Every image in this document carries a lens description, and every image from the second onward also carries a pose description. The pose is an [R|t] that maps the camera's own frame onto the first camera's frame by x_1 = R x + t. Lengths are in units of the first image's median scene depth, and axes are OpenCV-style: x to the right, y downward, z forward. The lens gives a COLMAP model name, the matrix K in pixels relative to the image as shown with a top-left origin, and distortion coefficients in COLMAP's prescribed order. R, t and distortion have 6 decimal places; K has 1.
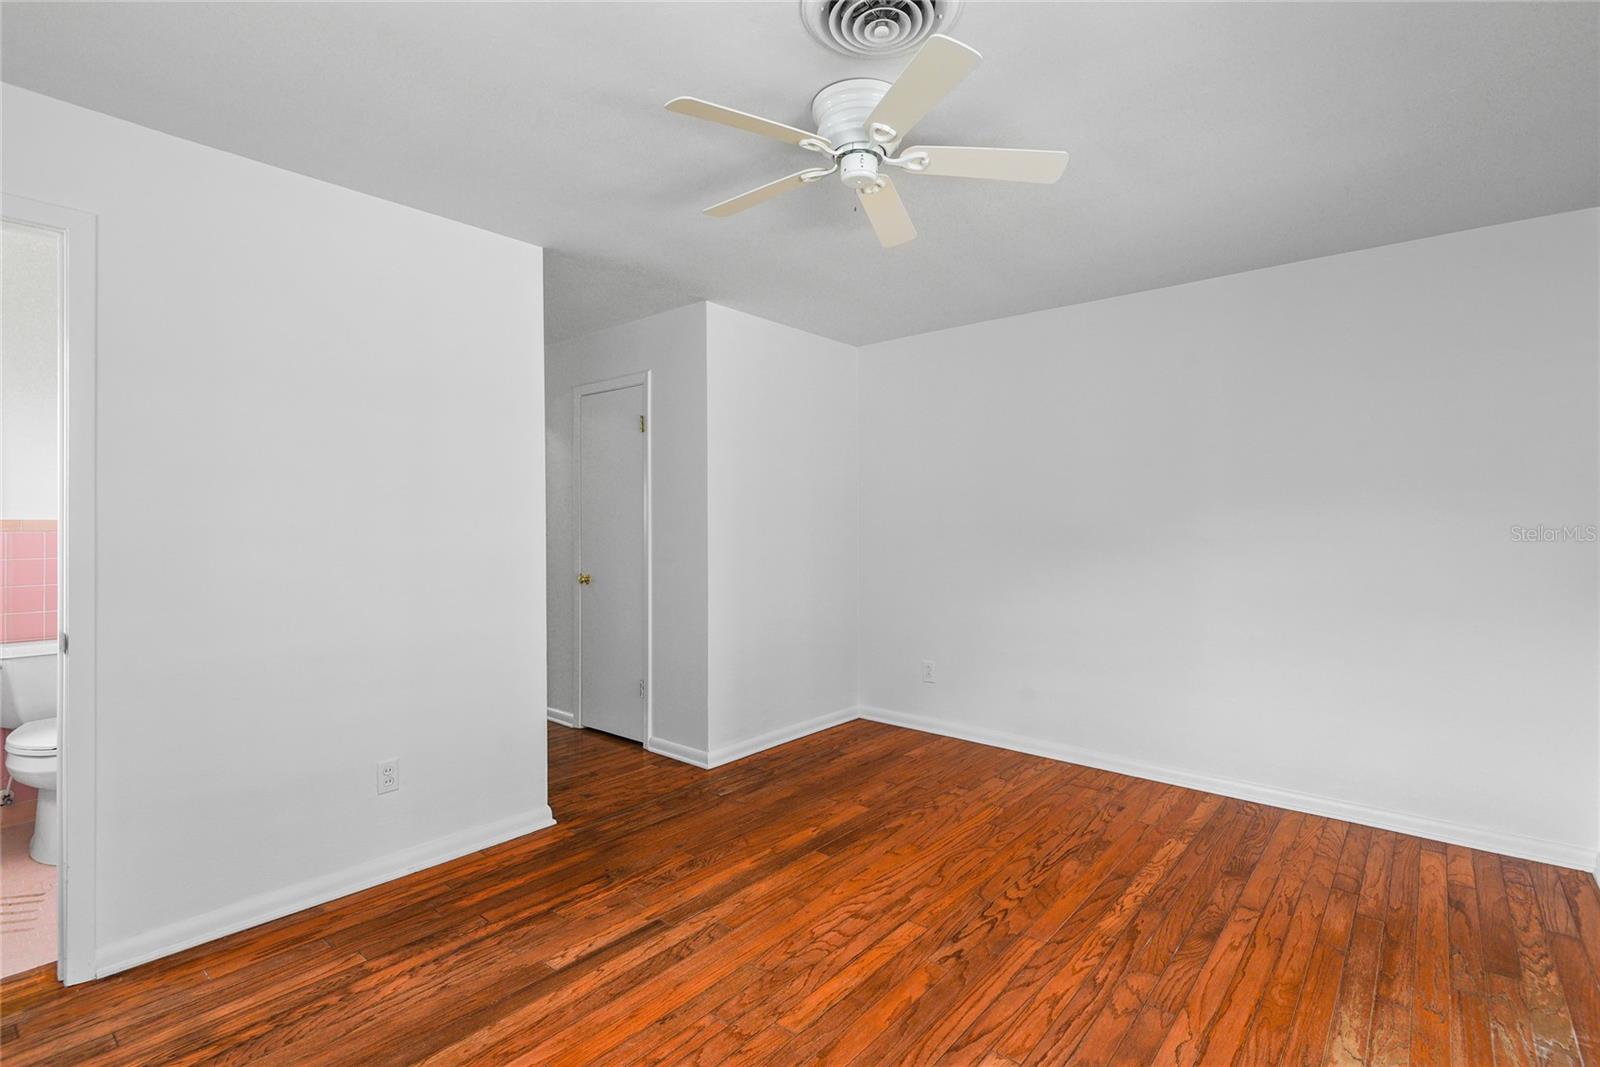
lens RADIAL K [[747.8, 0, 800.0], [0, 747.8, 533.5], [0, 0, 1]] dist [0.000897, -0.000455]
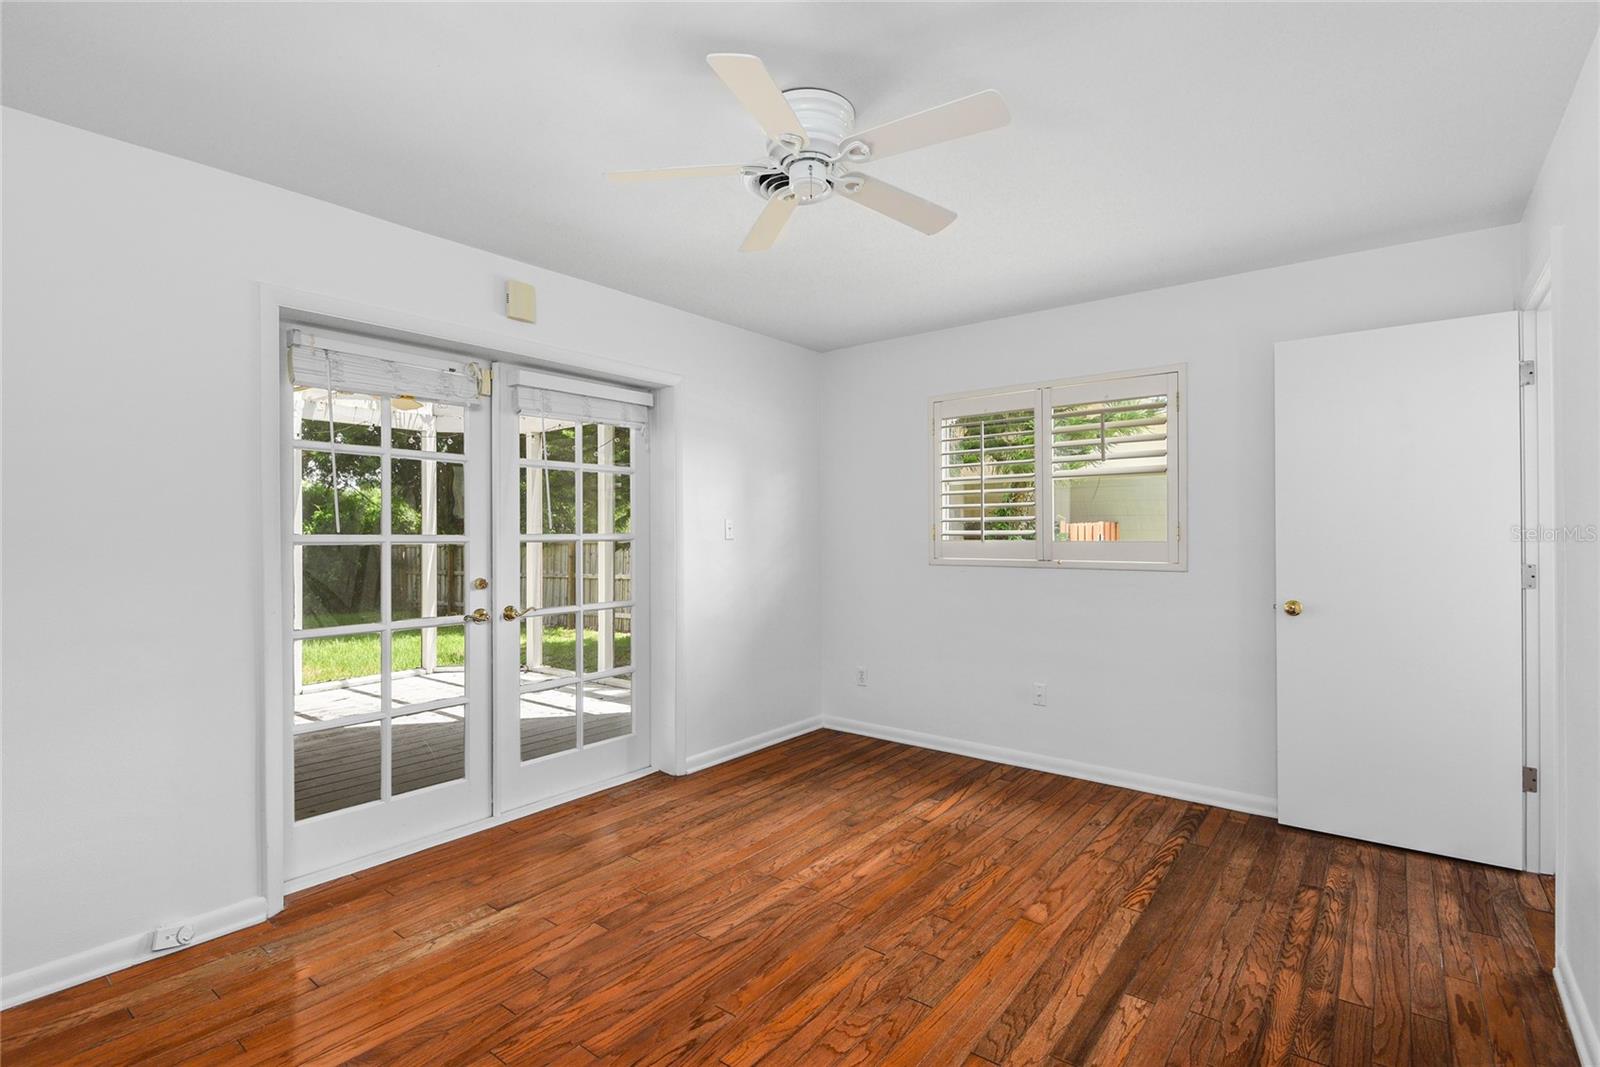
lens RADIAL K [[754.8, 0, 800.0], [0, 754.8, 533.5], [0, 0, 1]] dist [0.034918, -0.023868]
pose [[-0.999133, 0.004051, -0.041441, 0.124747], [0.003334, 0.999844, 0.017355, -0.026332], [0.041505, 0.017202, -0.998990, 1.860531]]
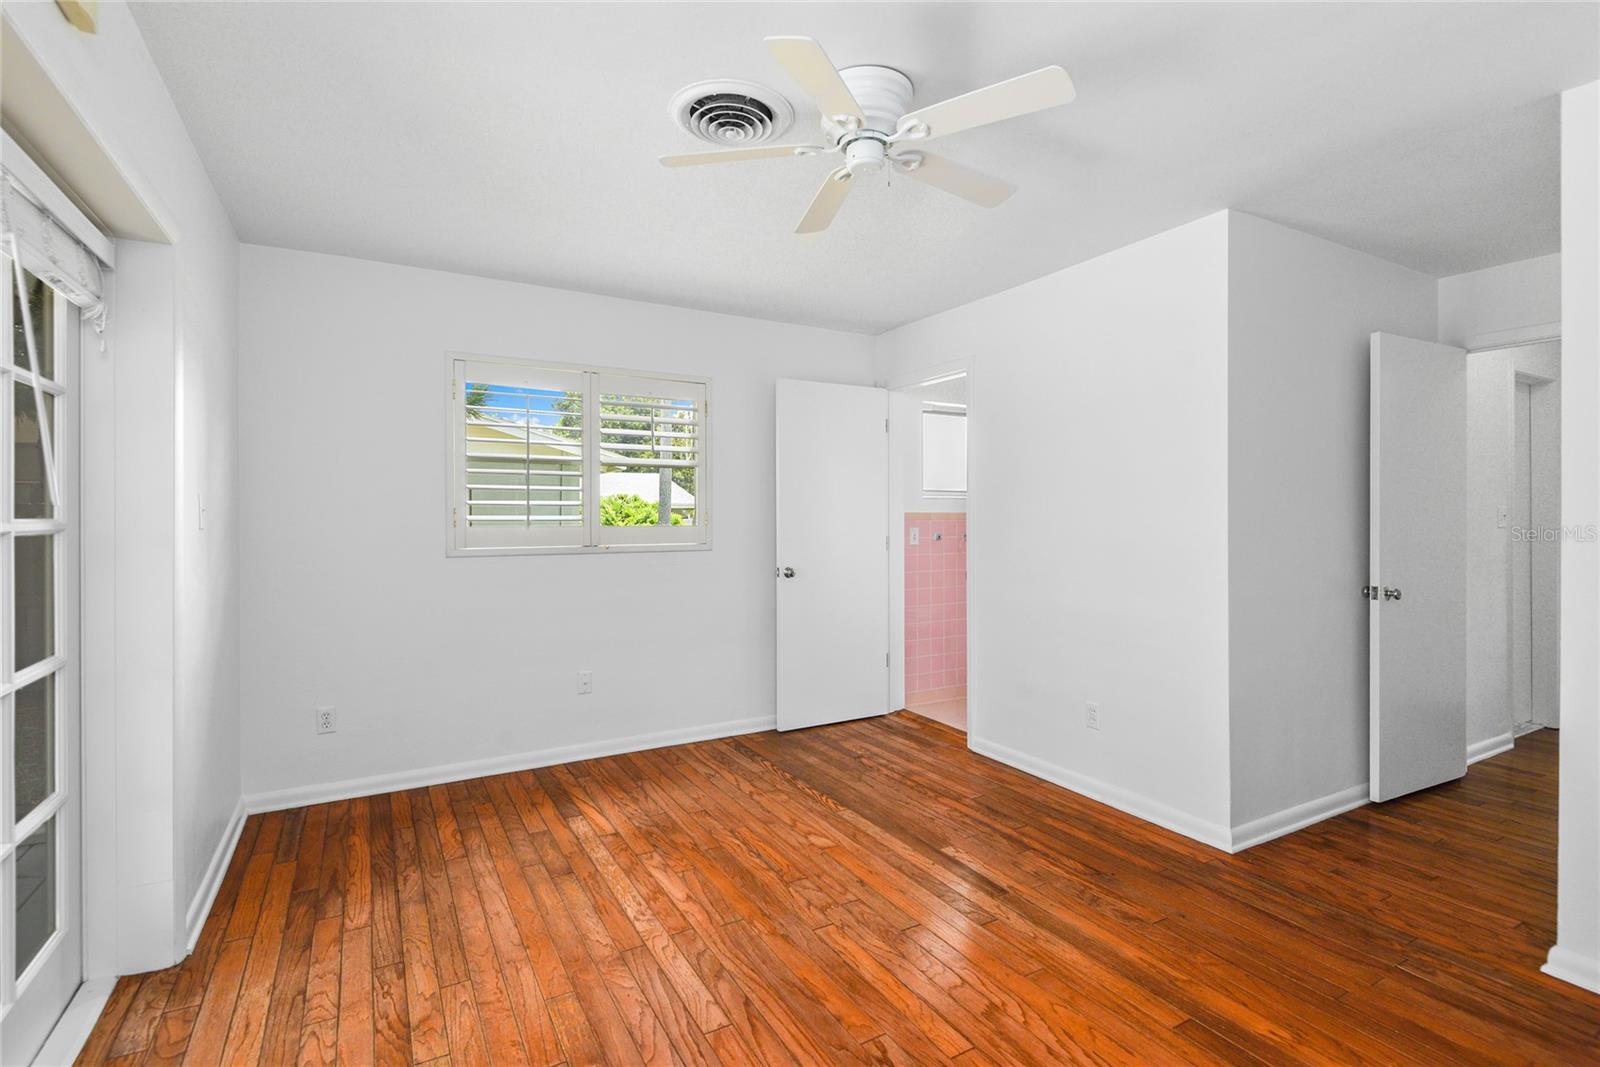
lens RADIAL K [[754.8, 0, 800.0], [0, 754.8, 533.5], [0, 0, 1]] dist [0.034918, -0.023868]
pose [[-0.345067, 0.025409, -0.938234, 0.969021], [-0.008880, 0.999500, 0.030334, -0.018542], [0.938536, 0.018798, -0.344669, 1.164390]]
